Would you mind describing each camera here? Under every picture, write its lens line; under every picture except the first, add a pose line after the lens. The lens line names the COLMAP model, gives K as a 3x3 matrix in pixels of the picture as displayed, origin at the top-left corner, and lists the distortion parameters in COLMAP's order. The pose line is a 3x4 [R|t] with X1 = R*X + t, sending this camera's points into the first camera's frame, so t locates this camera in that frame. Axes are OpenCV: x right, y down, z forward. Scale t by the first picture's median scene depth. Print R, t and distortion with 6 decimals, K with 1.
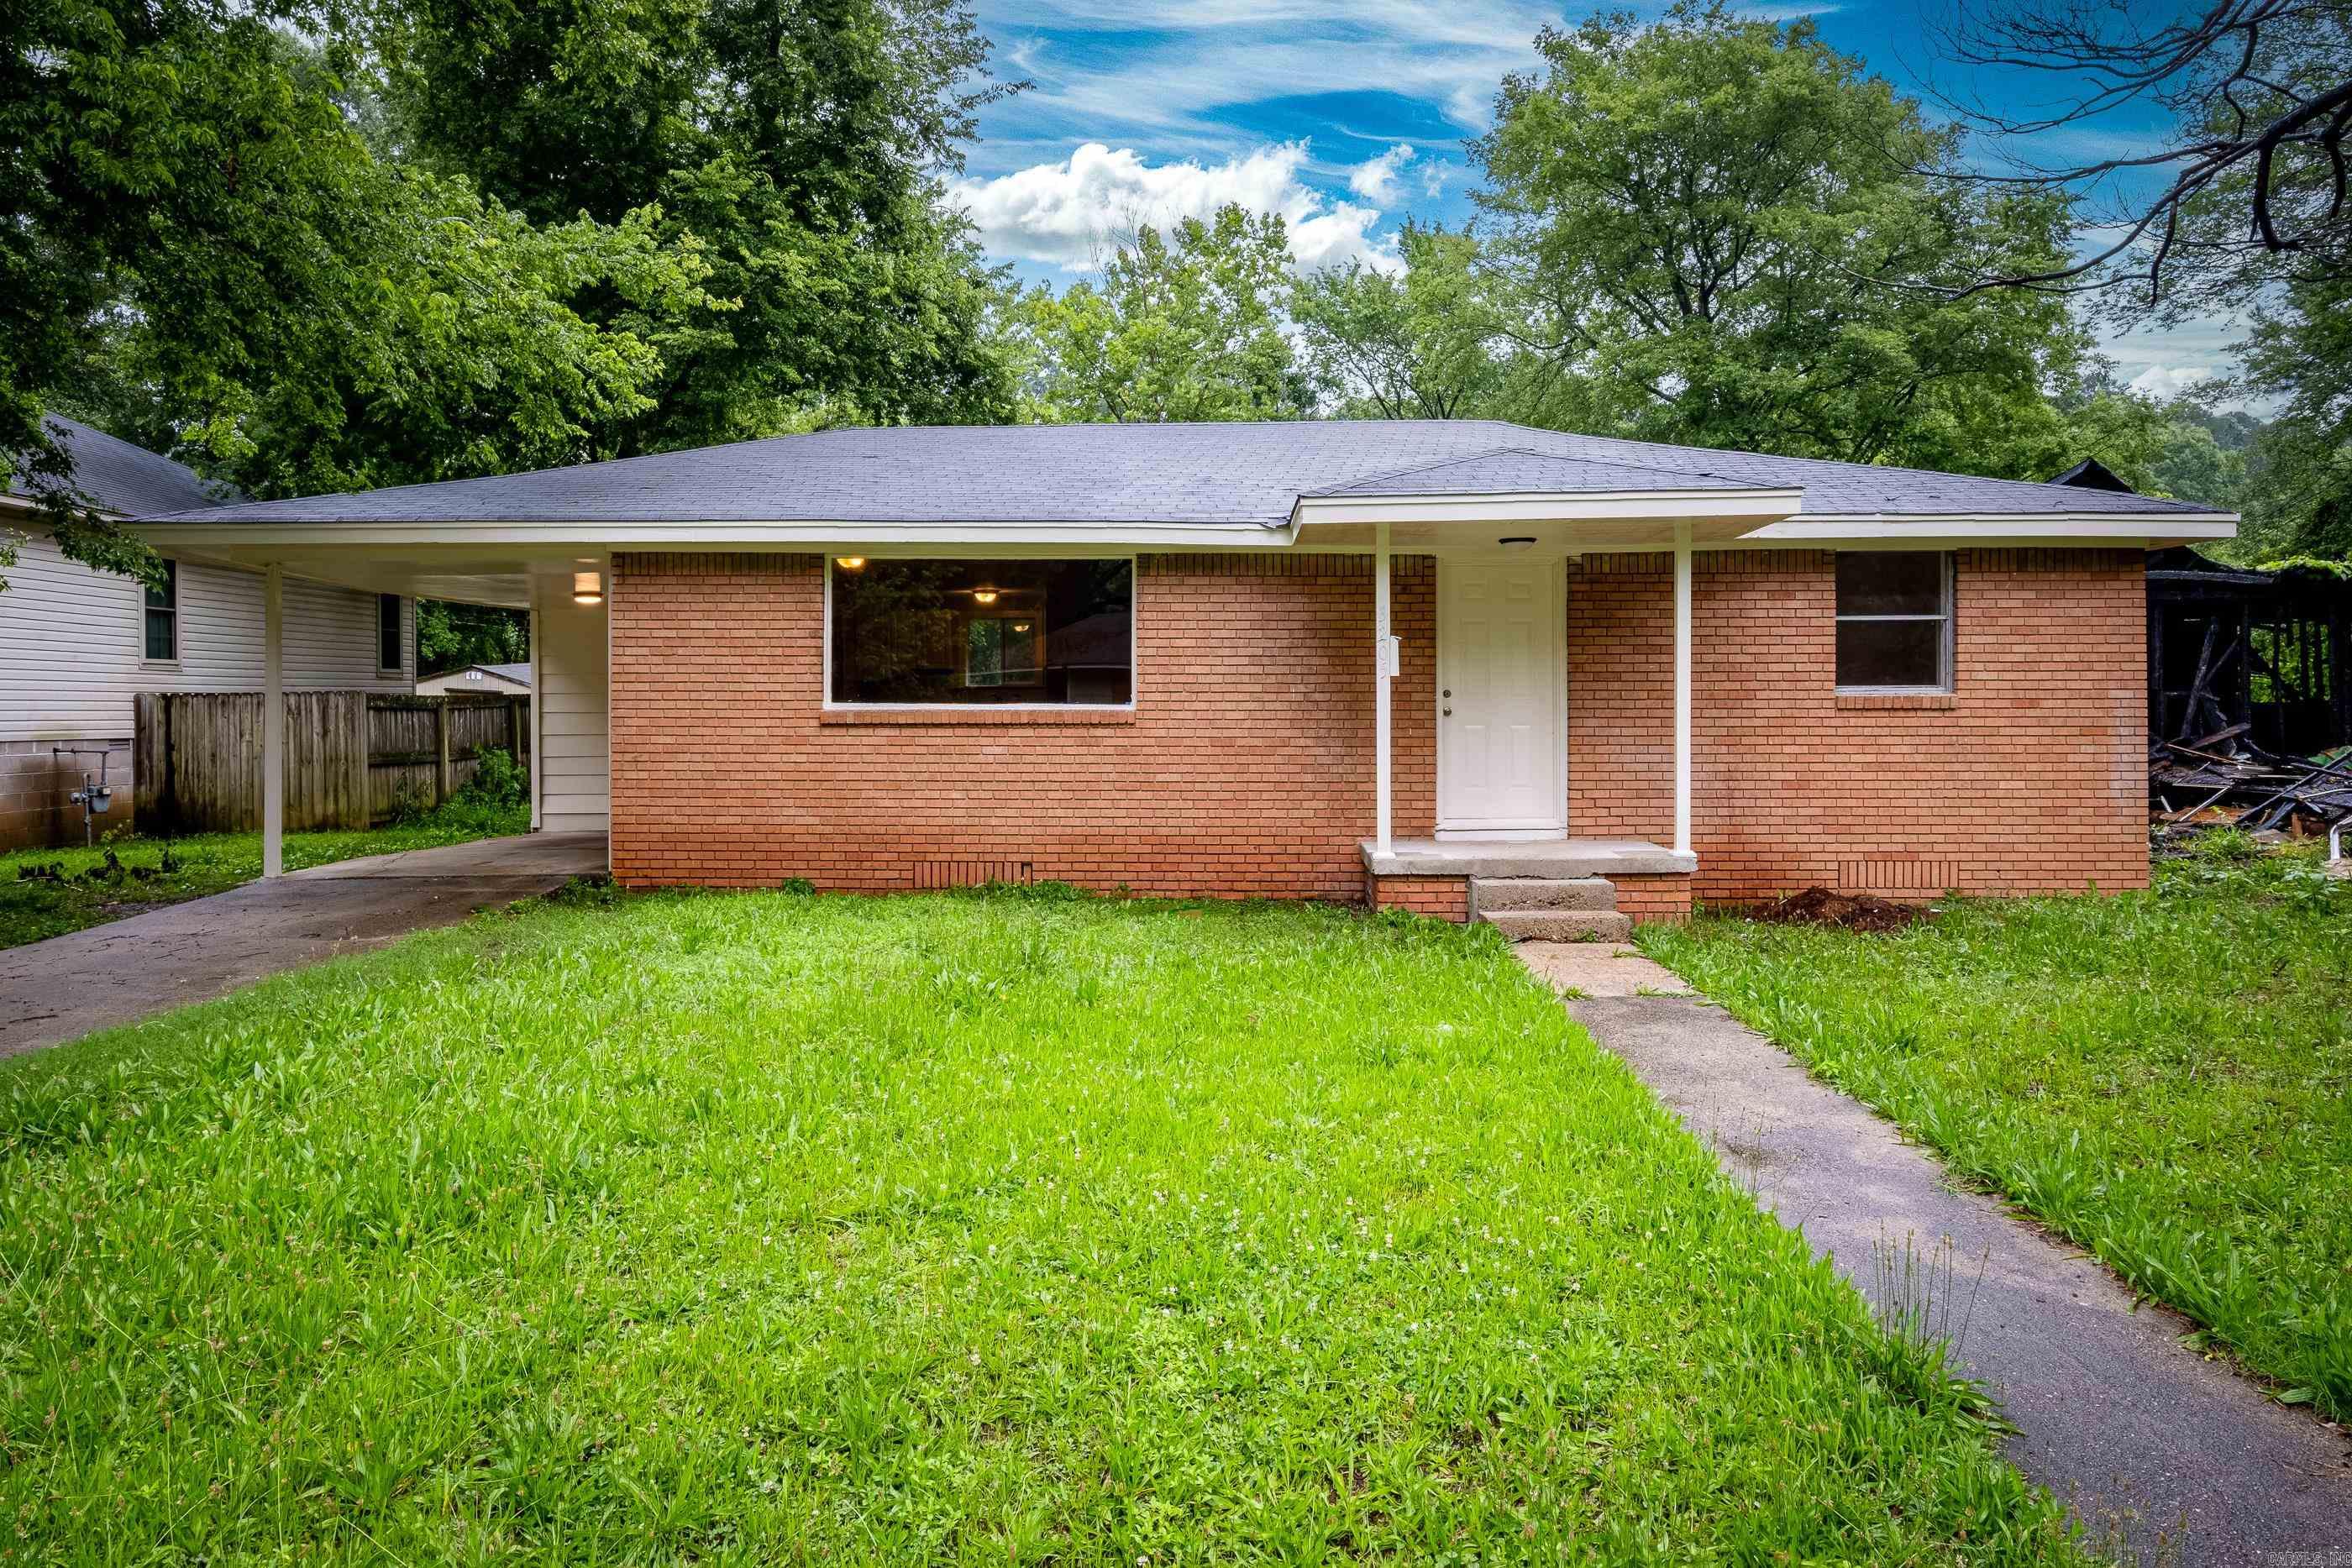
lens RADIAL K [[1544.2, 0, 1193.7], [0, 1544.2, 710.7], [0, 0, 1]] dist [-0.004315, 0.001469]
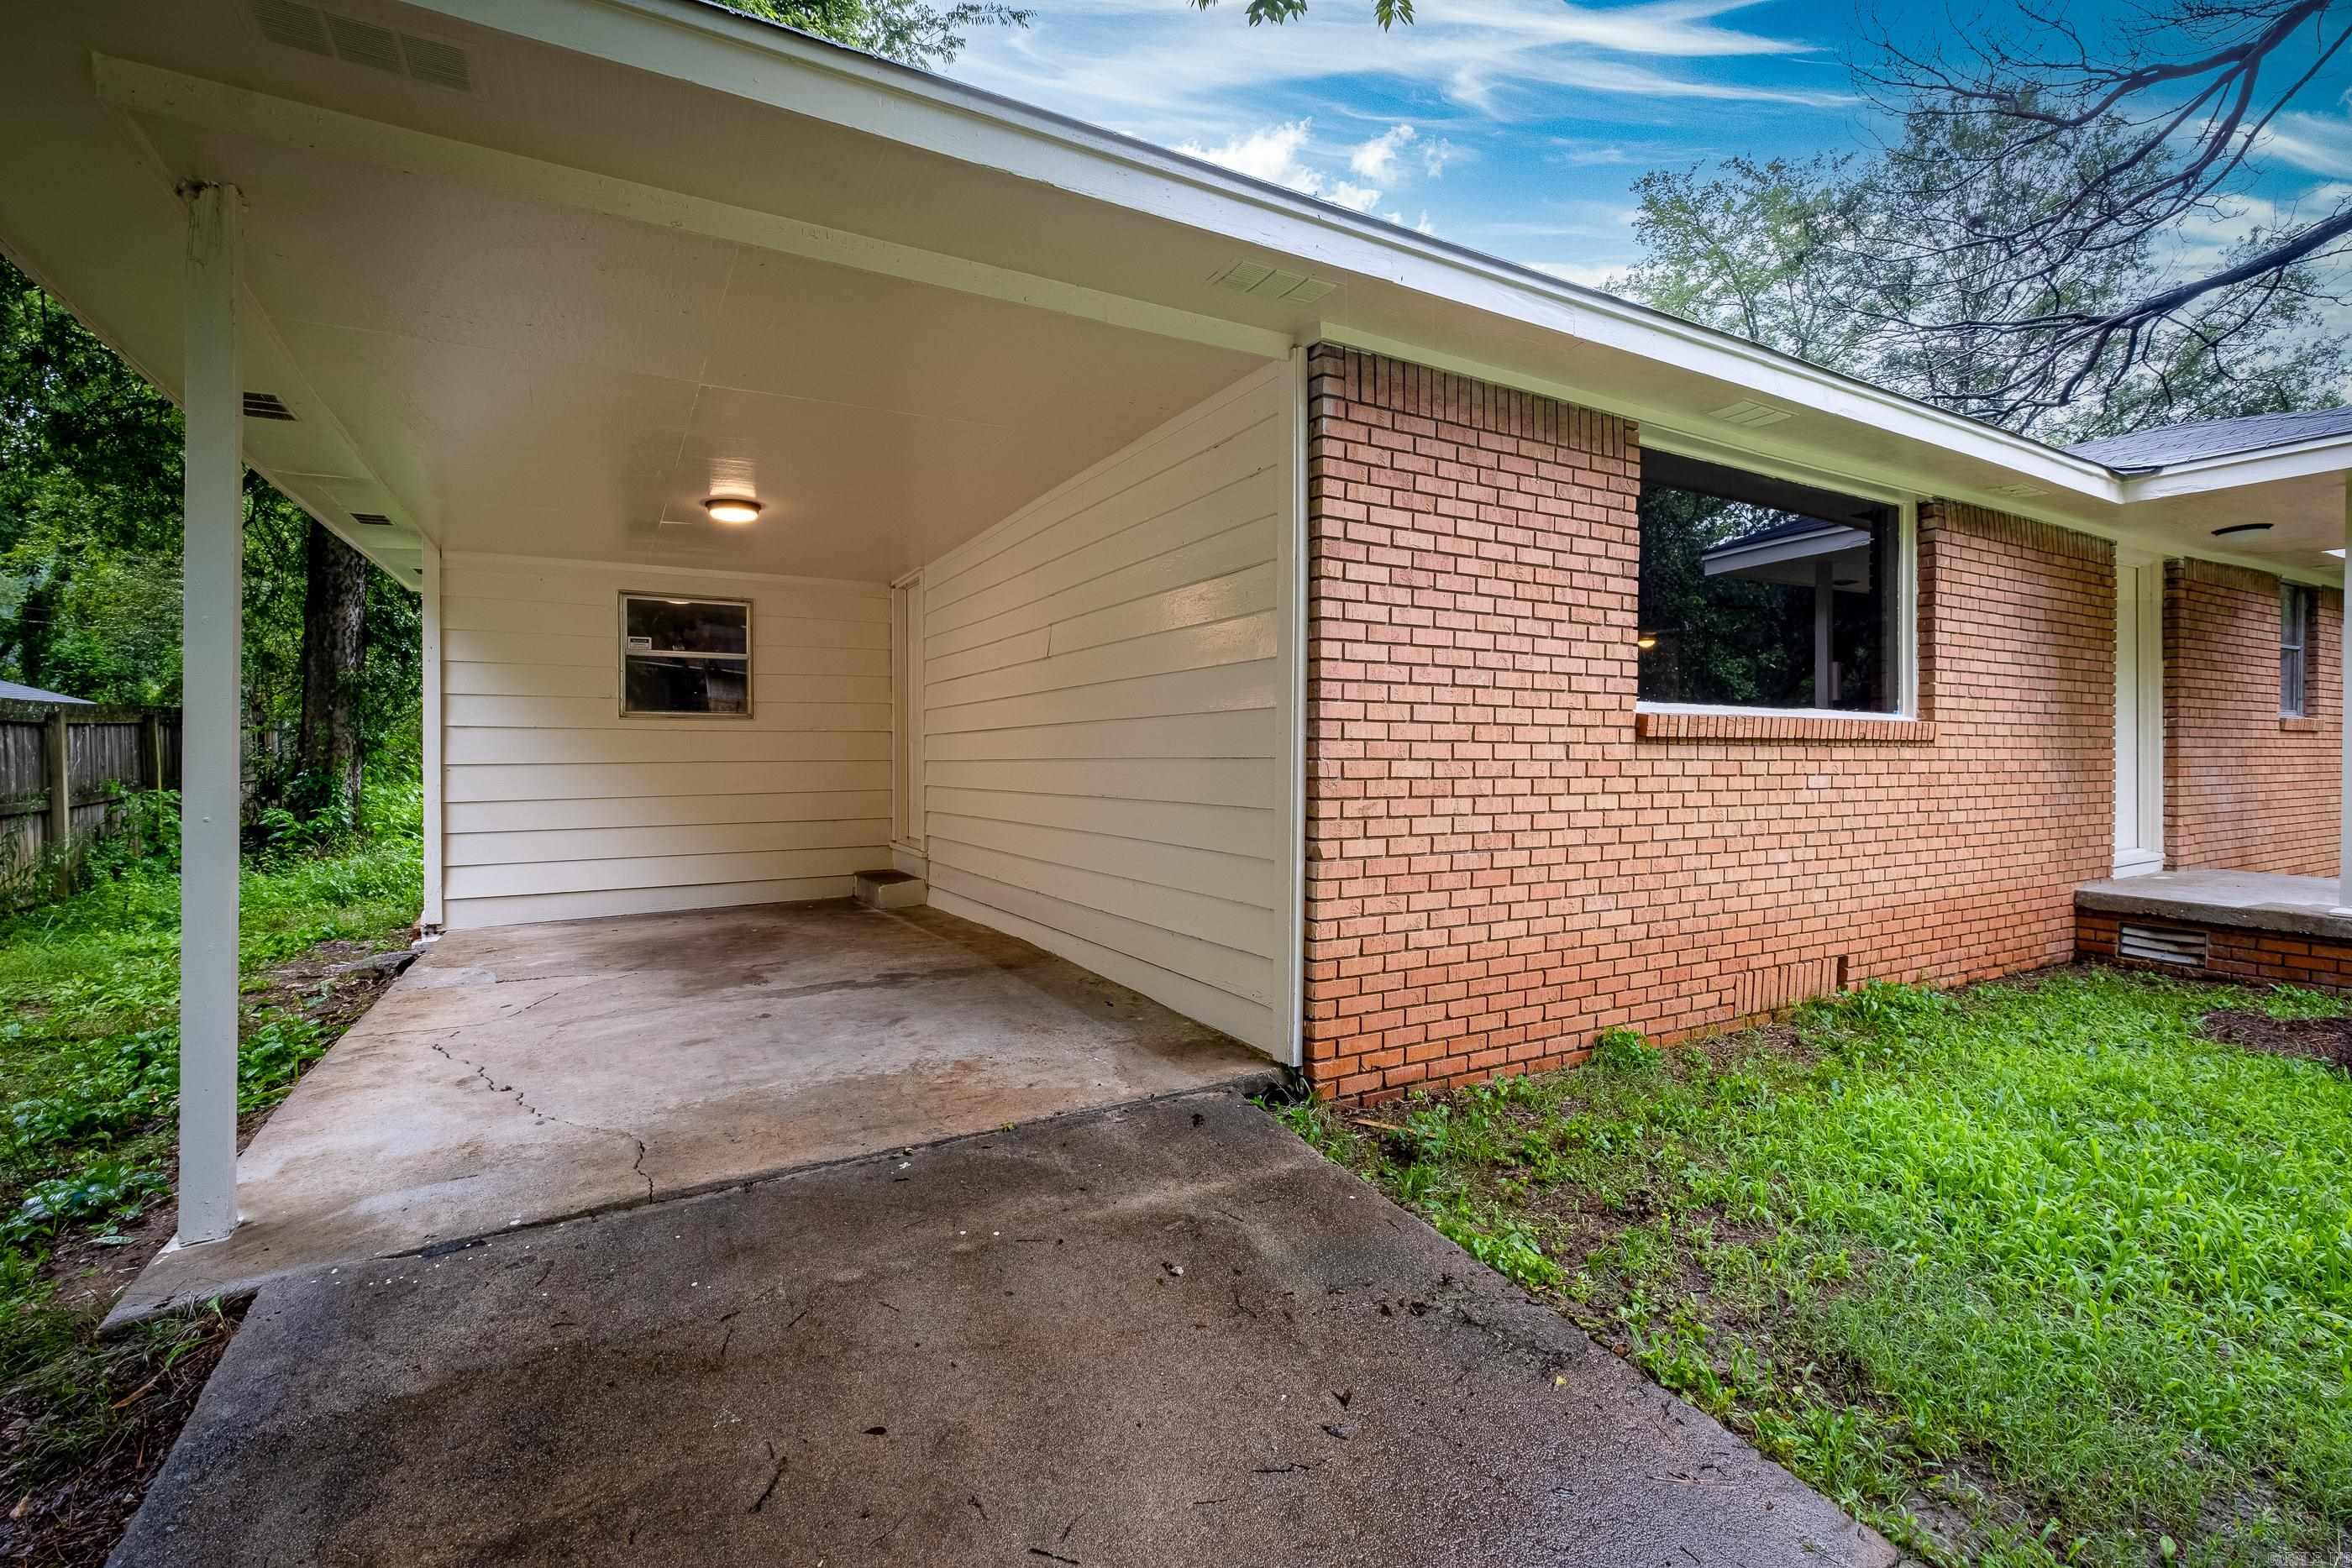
lens RADIAL K [[1037.2, 0, 1177.7], [0, 1037.2, 751.0], [0, 0, 1]] dist [-0.006374, 0.000764]
pose [[0.860559, 0.001040, 0.509350, -0.566318], [-0.003090, 0.999990, 0.003178, 0.012623], [-0.509342, -0.004308, 0.860554, 0.772036]]
